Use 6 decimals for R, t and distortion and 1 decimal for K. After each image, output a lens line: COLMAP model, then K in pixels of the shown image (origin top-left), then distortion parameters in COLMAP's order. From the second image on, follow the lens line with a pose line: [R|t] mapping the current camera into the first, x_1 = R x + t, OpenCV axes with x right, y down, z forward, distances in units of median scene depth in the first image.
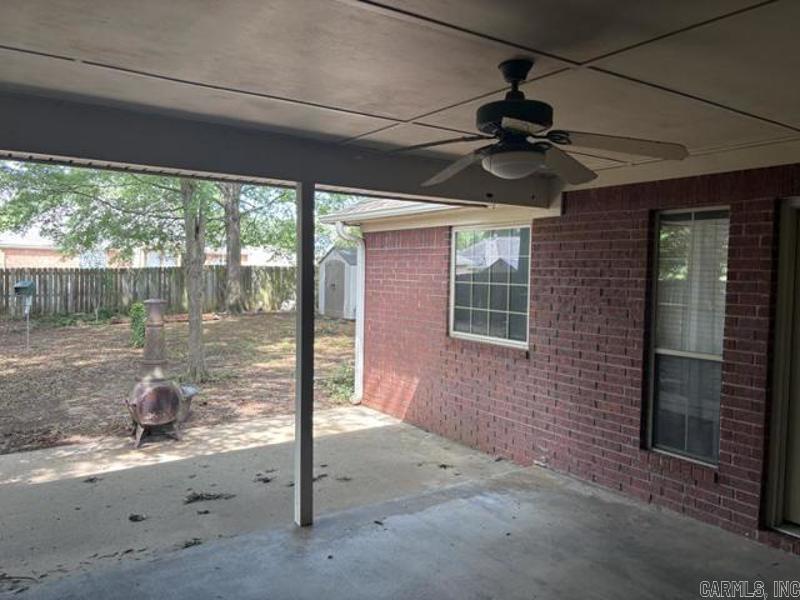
lens RADIAL K [[606.2, 0, 415.9], [0, 606.2, 303.6], [0, 0, 1]] dist [0.032979, -0.039966]
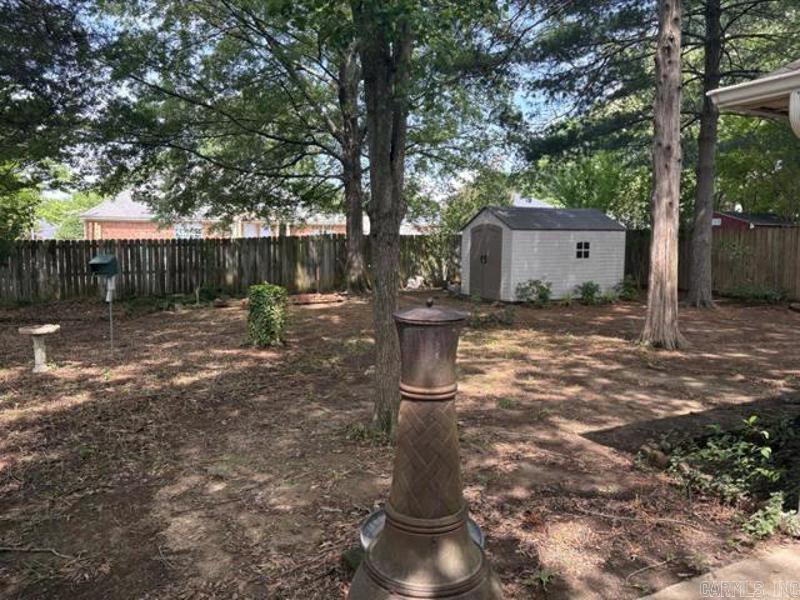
lens RADIAL K [[606.2, 0, 406.5], [0, 606.2, 297.8], [0, 0, 1]] dist [0.032979, -0.039966]
pose [[0.990165, 0.000460, -0.139907, -0.129445], [0.004781, 0.999299, 0.037127, -0.007643], [0.139826, -0.037430, 0.989468, 0.227715]]
